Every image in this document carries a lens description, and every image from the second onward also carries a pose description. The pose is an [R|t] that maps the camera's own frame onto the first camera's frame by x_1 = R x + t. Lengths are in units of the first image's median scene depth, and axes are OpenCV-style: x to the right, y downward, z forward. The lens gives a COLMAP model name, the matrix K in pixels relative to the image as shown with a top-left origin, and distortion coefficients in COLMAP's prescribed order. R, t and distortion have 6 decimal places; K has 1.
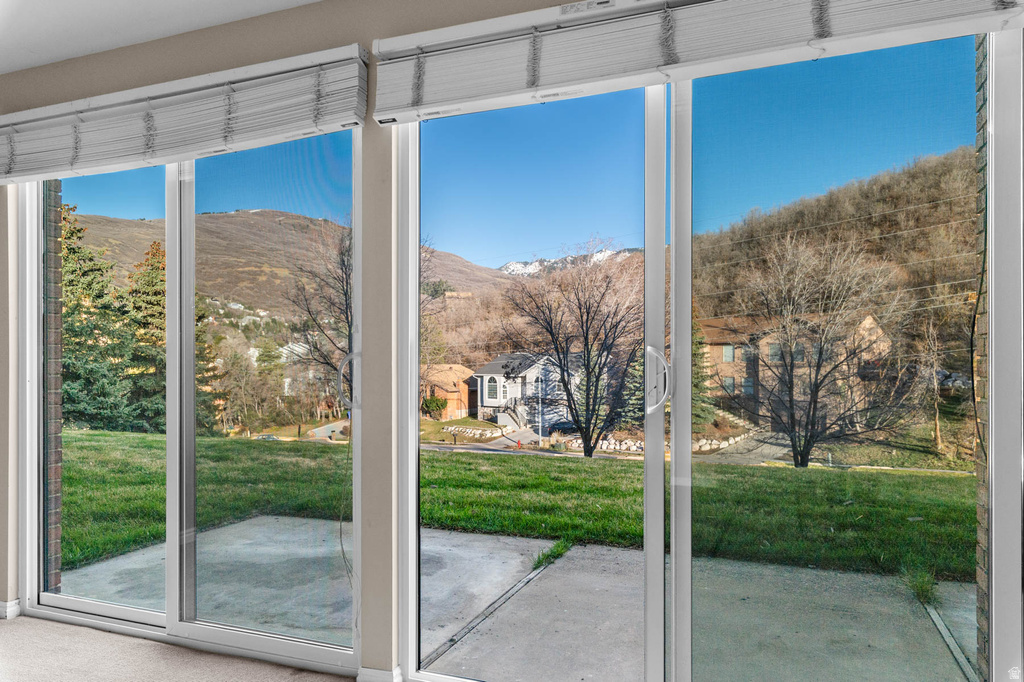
lens RADIAL K [[683.2, 0, 523.3], [0, 683.2, 359.7], [0, 0, 1]] dist [0.002393, -0.000226]
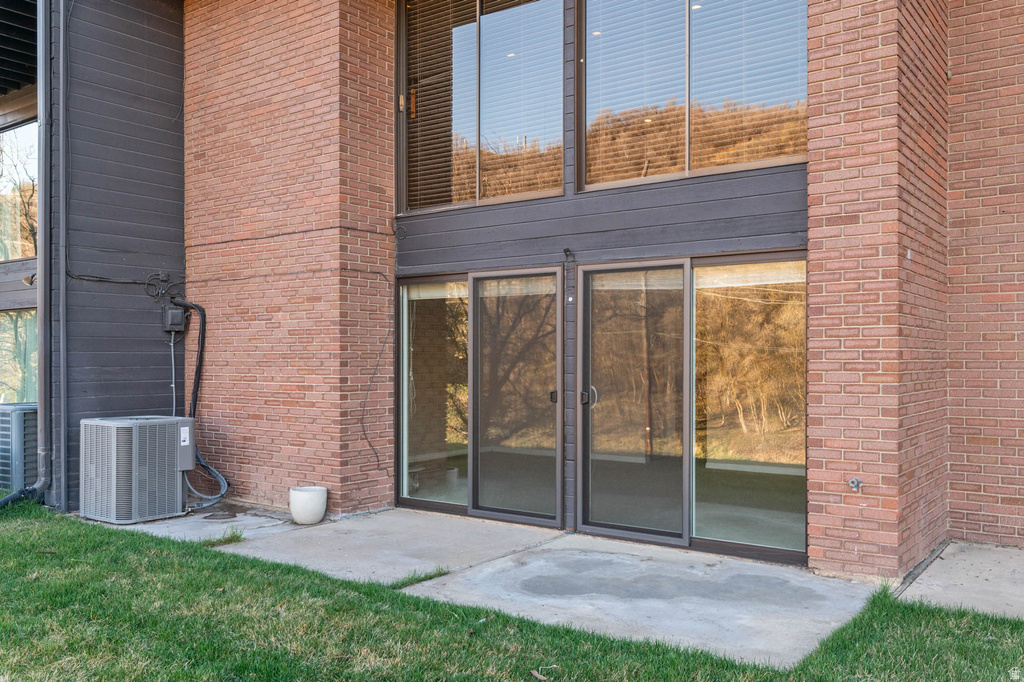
lens RADIAL K [[861.3, 0, 512.9], [0, 861.3, 346.0], [0, 0, 1]] dist [0.007796, 0.002584]
pose [[-0.962229, 0.007348, 0.272141, -0.036522], [0.001808, 0.999786, -0.020602, -0.003674], [-0.272235, -0.019332, -0.962037, 0.178301]]
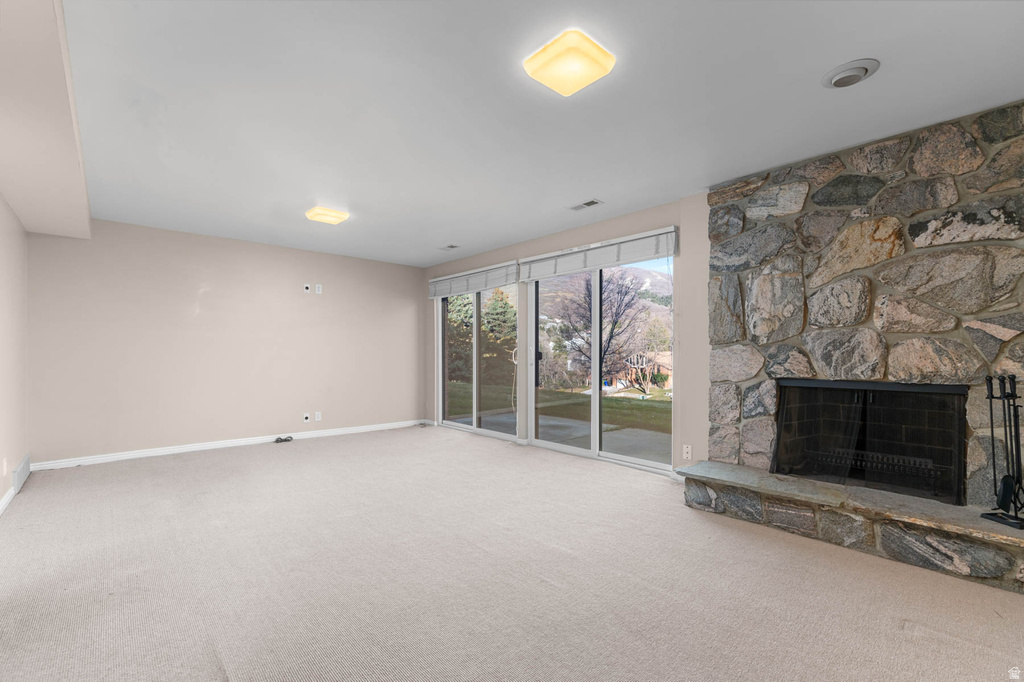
lens RADIAL K [[443.2, 0, 516.3], [0, 443.2, 344.2], [0, 0, 1]] dist [0.002845, -0.001159]
pose [[0.896000, -0.009070, -0.443961, 0.034123], [0.004641, 0.999928, -0.011062, -0.000227], [0.444029, 0.007851, 0.895978, -0.046019]]
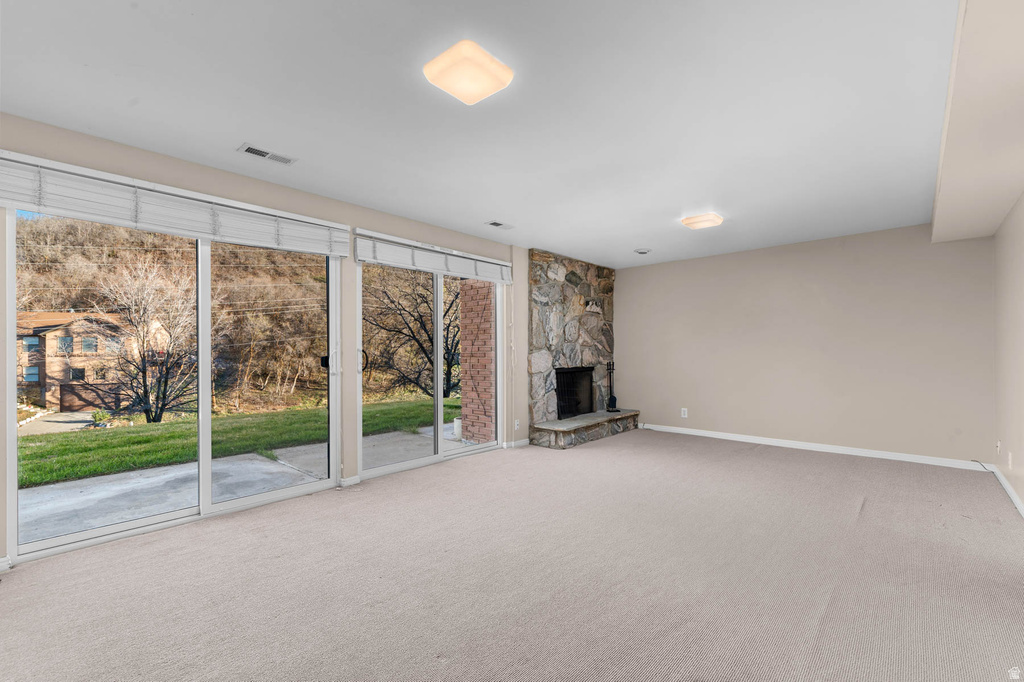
lens RADIAL K [[443.2, 0, 521.1], [0, 443.2, 346.1], [0, 0, 1]] dist [0.002845, -0.001159]
pose [[0.354282, 0.012900, 0.935050, -0.068281], [-0.002585, 0.999915, -0.012816, -0.000259], [-0.935135, 0.002123, 0.354285, -0.006853]]
